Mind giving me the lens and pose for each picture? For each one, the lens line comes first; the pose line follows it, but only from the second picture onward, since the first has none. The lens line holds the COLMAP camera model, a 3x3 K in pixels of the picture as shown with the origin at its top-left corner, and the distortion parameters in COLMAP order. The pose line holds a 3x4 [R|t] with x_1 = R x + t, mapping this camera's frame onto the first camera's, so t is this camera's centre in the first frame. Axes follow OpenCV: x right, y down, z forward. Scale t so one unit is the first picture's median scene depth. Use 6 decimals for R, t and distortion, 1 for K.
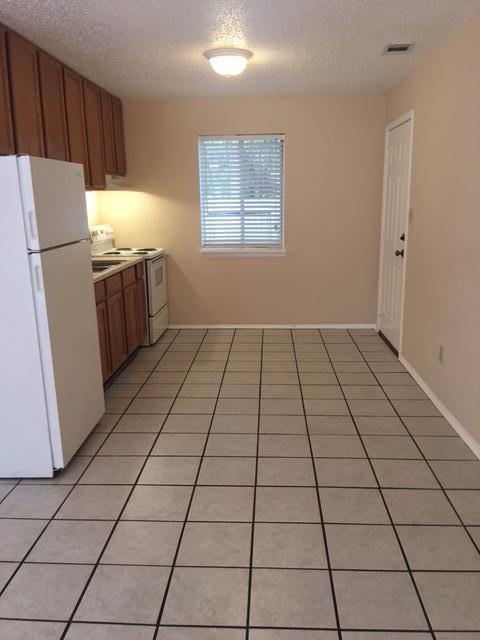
lens RADIAL K [[538.8, 0, 241.5], [0, 538.8, 320.0], [0, 0, 1]] dist [0.044659, -0.065220]
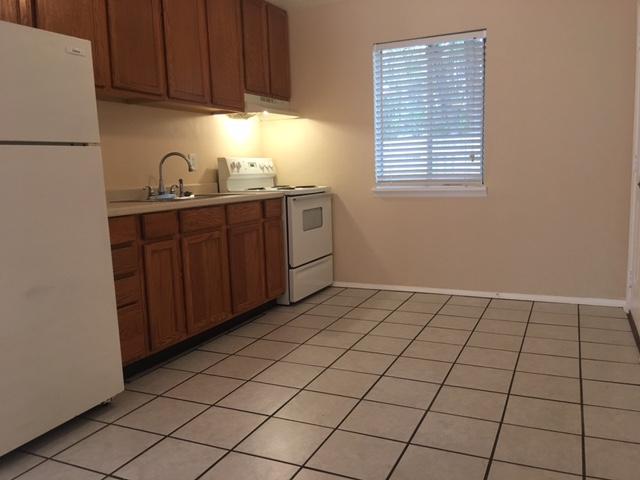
lens RADIAL K [[538.8, 0, 320.1], [0, 538.8, 242.7], [0, 0, 1]] dist [0.044659, -0.065220]
pose [[0.930659, 0.037121, -0.363999, 0.156844], [-0.063979, 0.996023, -0.062004, 0.003109], [0.360249, 0.080993, 0.929333, 0.278914]]
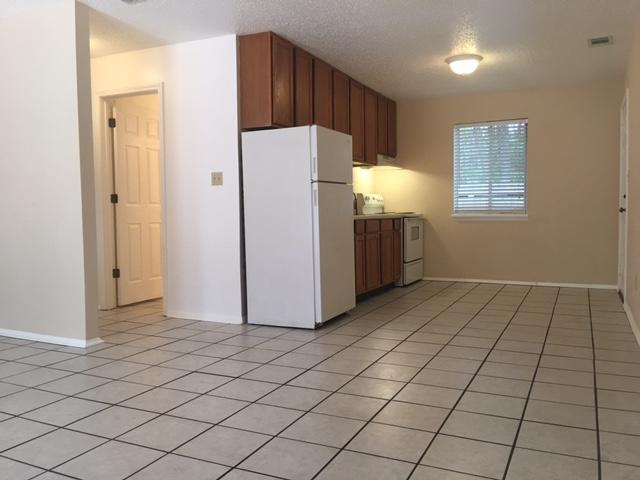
lens RADIAL K [[538.8, 0, 322.0], [0, 538.8, 235.4], [0, 0, 1]] dist [0.044659, -0.065220]
pose [[0.923696, 0.022711, -0.382451, 0.131693], [-0.086639, 0.984765, -0.150772, 0.137075], [0.373200, 0.172403, 0.911591, -0.224879]]
